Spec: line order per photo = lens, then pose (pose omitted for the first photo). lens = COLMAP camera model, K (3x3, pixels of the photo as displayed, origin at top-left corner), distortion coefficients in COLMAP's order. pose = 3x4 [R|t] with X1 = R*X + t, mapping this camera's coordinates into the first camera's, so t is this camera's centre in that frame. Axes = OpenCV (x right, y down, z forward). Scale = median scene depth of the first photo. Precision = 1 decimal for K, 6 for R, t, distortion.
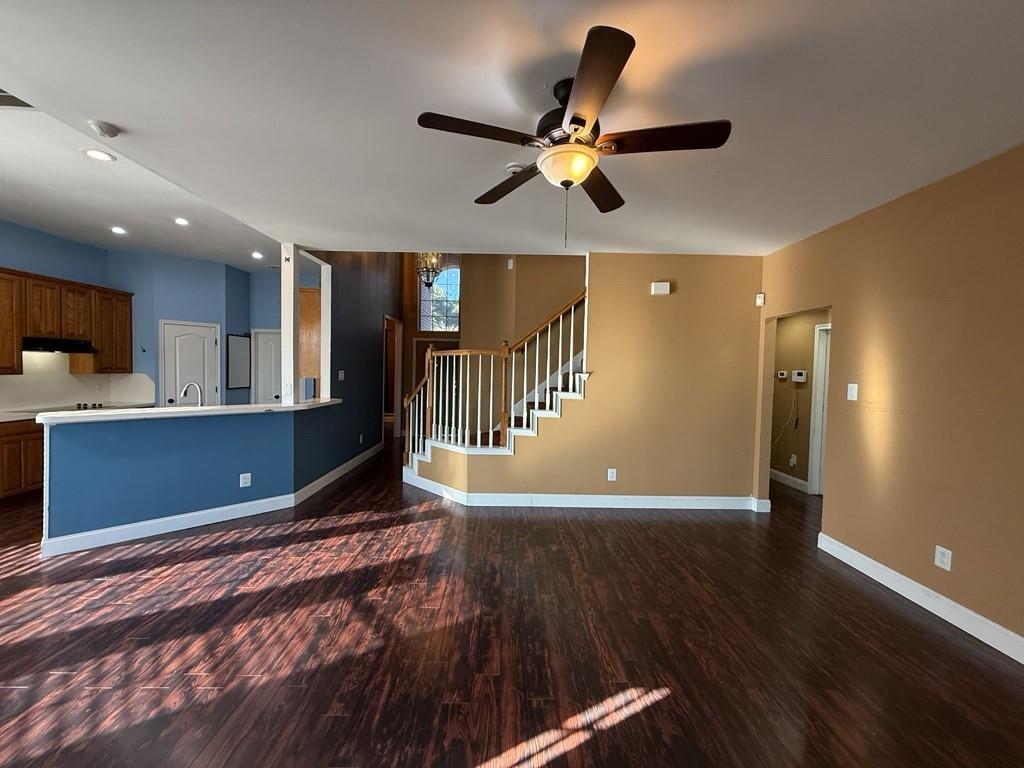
lens RADIAL K [[407.9, 0, 510.9], [0, 407.9, 384.5], [0, 0, 1]] dist [0.001080, -0.000651]
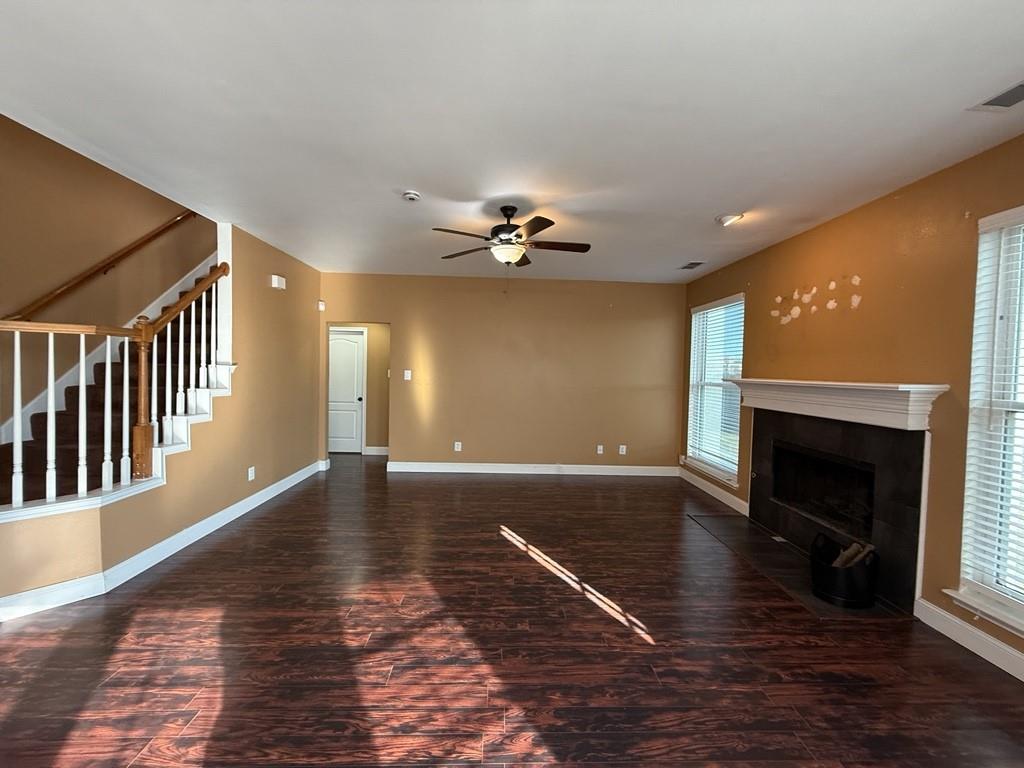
lens RADIAL K [[407.9, 0, 513.7], [0, 407.9, 384.5], [0, 0, 1]] dist [0.001080, -0.000651]
pose [[-0.018086, -0.059937, 0.998038, -0.855448], [0.015173, 0.998070, 0.060214, -0.036592], [-0.999721, 0.016232, -0.017141, 0.520507]]
